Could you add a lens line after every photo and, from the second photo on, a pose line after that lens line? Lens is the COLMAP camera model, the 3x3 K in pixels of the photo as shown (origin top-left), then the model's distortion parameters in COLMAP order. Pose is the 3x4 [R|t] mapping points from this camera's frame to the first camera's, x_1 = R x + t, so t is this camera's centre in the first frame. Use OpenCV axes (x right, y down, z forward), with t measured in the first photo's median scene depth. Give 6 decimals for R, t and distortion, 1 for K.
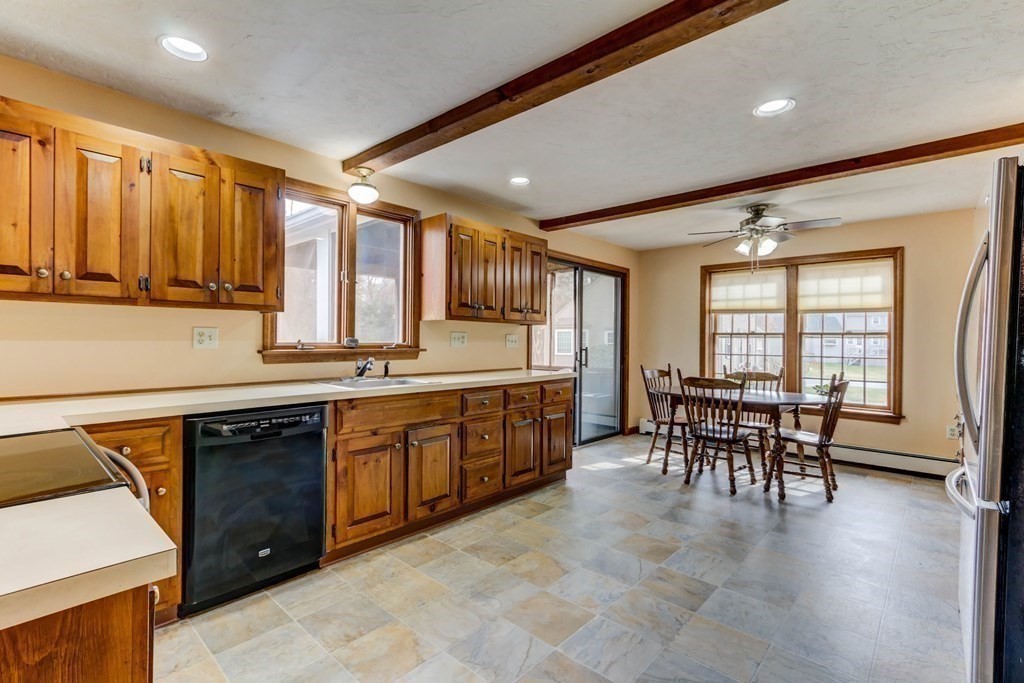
lens RADIAL K [[469.9, 0, 511.9], [0, 469.9, 348.8], [0, 0, 1]] dist [0.000765, 0.001970]
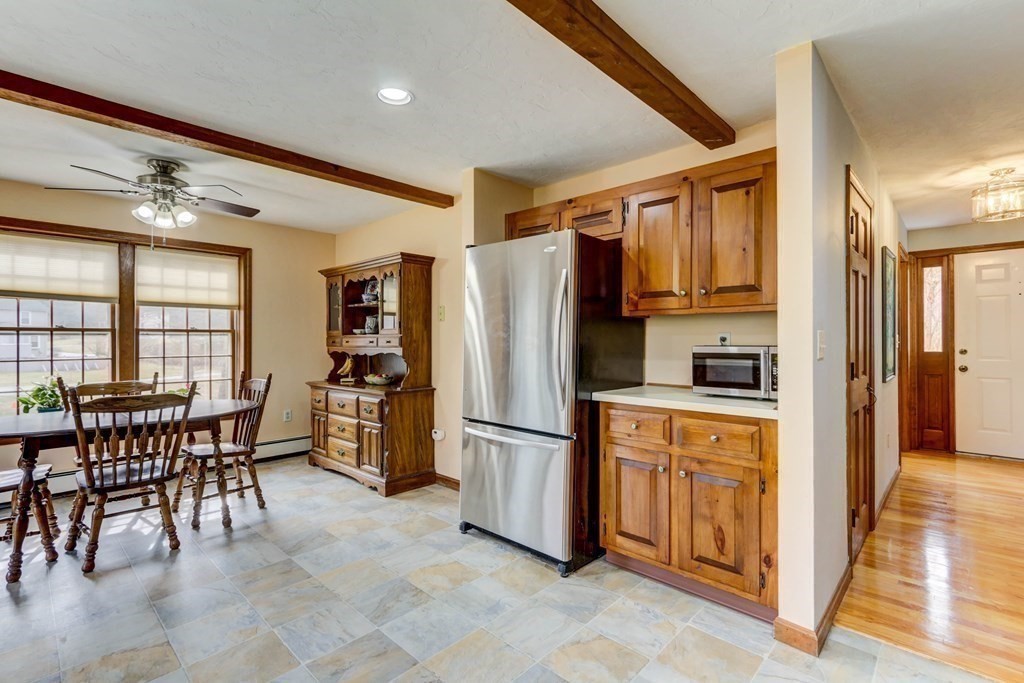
lens RADIAL K [[469.9, 0, 512.4], [0, 469.9, 345.3], [0, 0, 1]] dist [0.000765, 0.001970]
pose [[0.022434, -0.020721, 0.999534, -0.224601], [0.021284, 0.999568, 0.020244, -0.010668], [-0.999522, 0.020820, 0.022866, 0.415055]]
